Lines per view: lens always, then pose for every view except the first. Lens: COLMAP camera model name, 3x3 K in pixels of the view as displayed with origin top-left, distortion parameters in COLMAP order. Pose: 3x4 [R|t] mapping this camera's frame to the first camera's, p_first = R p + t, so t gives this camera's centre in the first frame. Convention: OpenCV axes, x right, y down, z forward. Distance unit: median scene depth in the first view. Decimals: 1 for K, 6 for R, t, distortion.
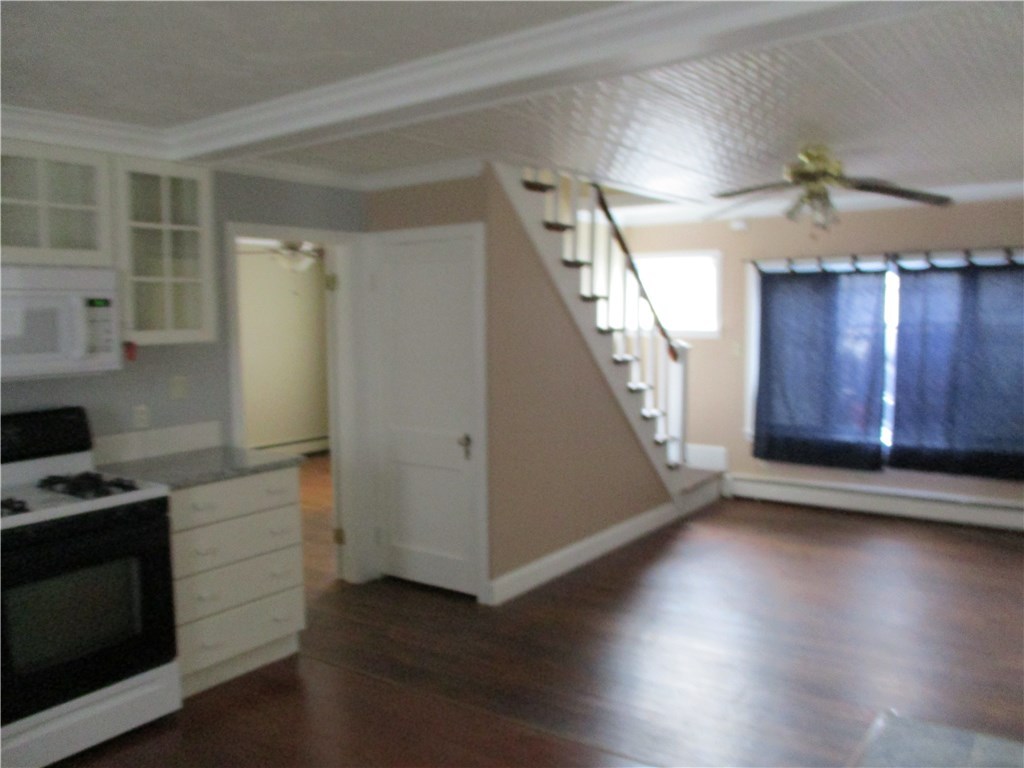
lens RADIAL K [[866.4, 0, 482.3], [0, 866.4, 379.0], [0, 0, 1]] dist [-0.006207, -0.000121]
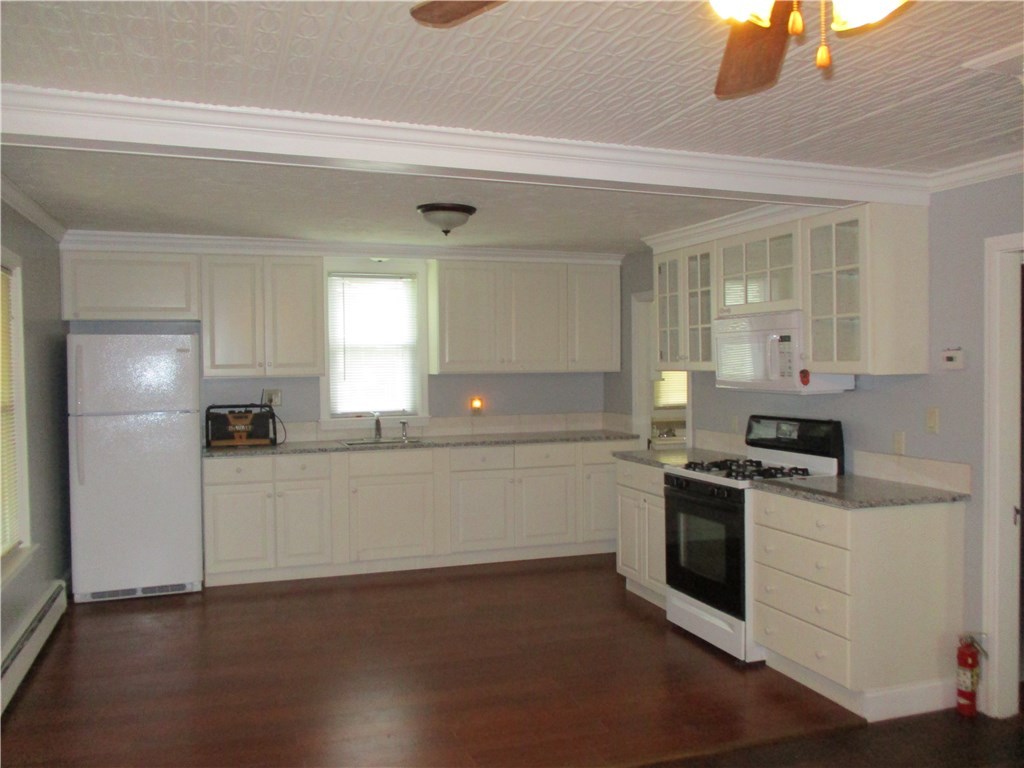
lens RADIAL K [[866.4, 0, 509.7], [0, 866.4, 381.8], [0, 0, 1]] dist [-0.006207, -0.000121]
pose [[-0.579664, 0.040969, -0.813825, 0.819092], [-0.040271, 0.996074, 0.078828, -0.104653], [0.813860, 0.078467, -0.575739, 1.358985]]
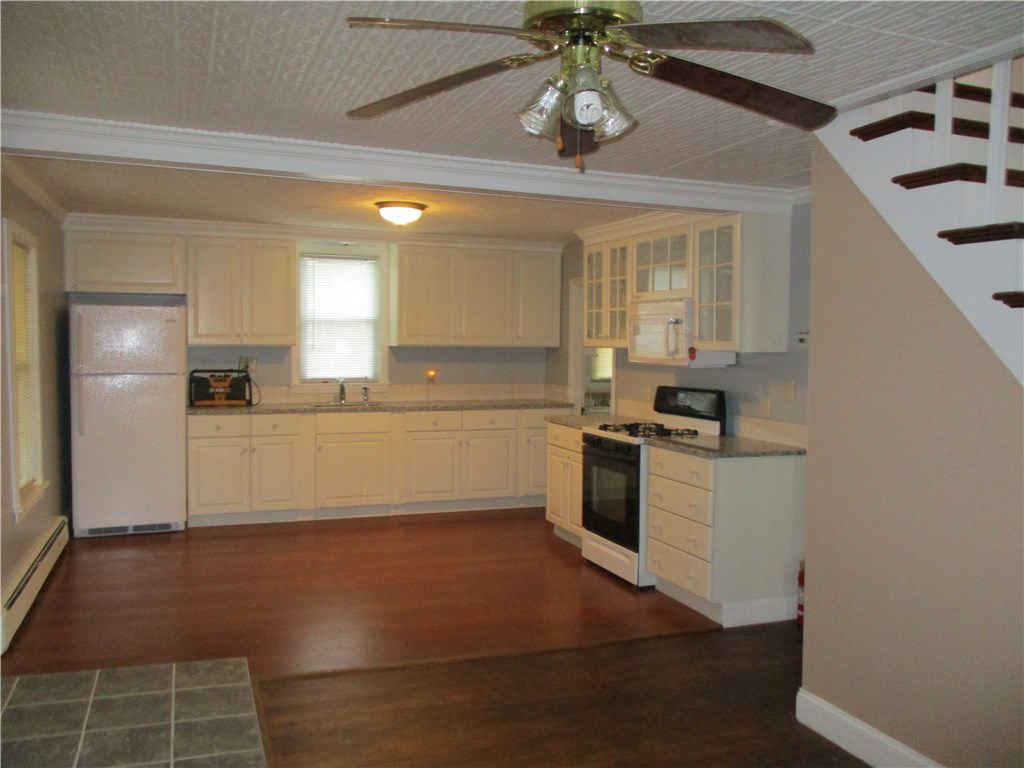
lens RADIAL K [[866.4, 0, 510.3], [0, 866.4, 375.8], [0, 0, 1]] dist [-0.006207, -0.000121]
pose [[-0.556697, 0.046842, -0.829394, 0.986647], [-0.061906, 0.993294, 0.097650, -0.119358], [0.828405, 0.105706, -0.550064, 1.553596]]
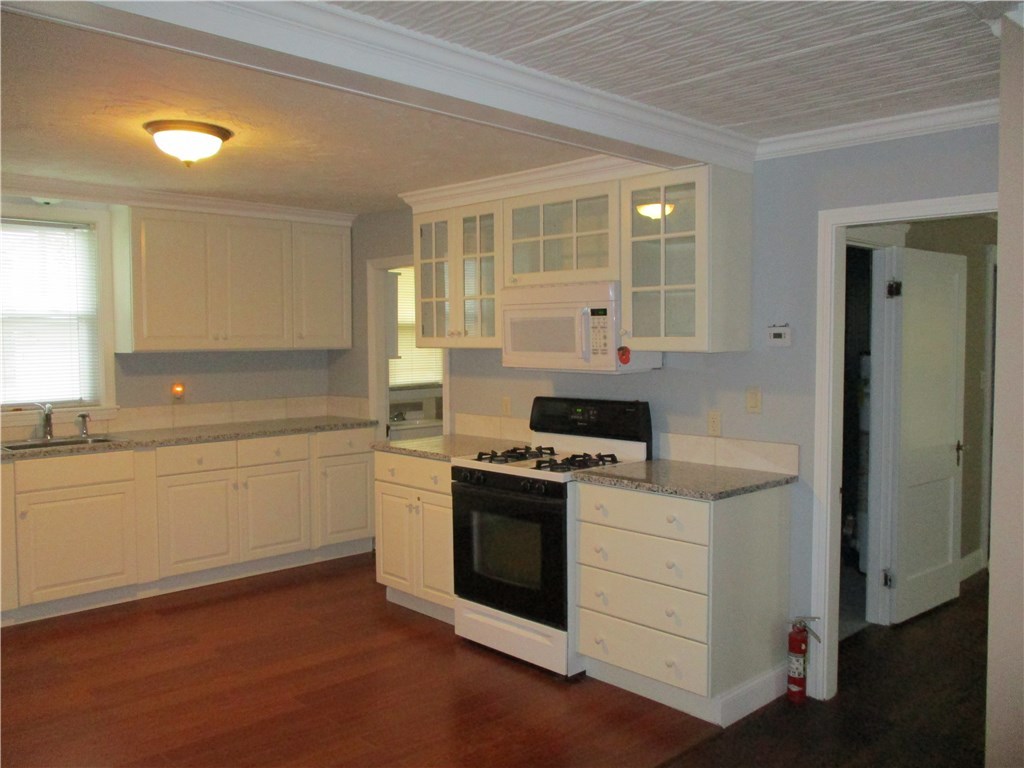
lens RADIAL K [[866.4, 0, 509.8], [0, 866.4, 381.5], [0, 0, 1]] dist [-0.006207, -0.000121]
pose [[-0.195819, 0.069279, -0.978190, 0.698556], [-0.062369, 0.994602, 0.082926, -0.080868], [0.978655, 0.077247, -0.190442, 1.067608]]
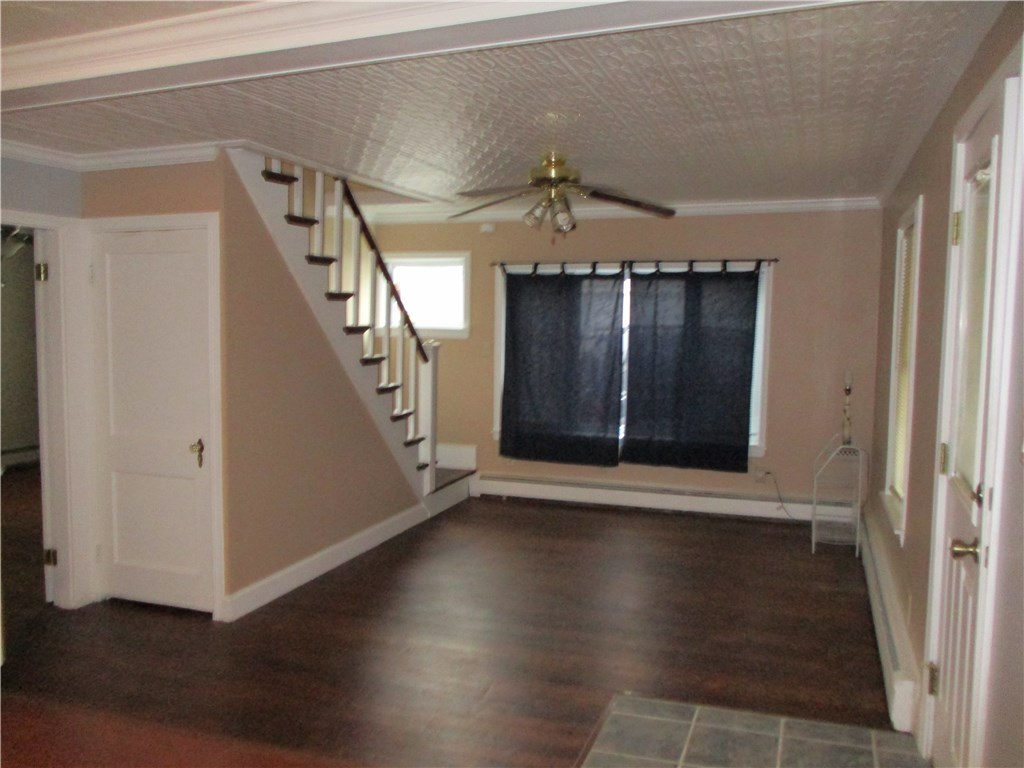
lens RADIAL K [[866.4, 0, 510.4], [0, 866.4, 386.8], [0, 0, 1]] dist [-0.006207, -0.000121]
pose [[0.960809, -0.006788, 0.277130, 0.042496], [0.005819, 0.999974, 0.004318, 0.005682], [-0.277152, -0.002536, 0.960823, 0.018495]]
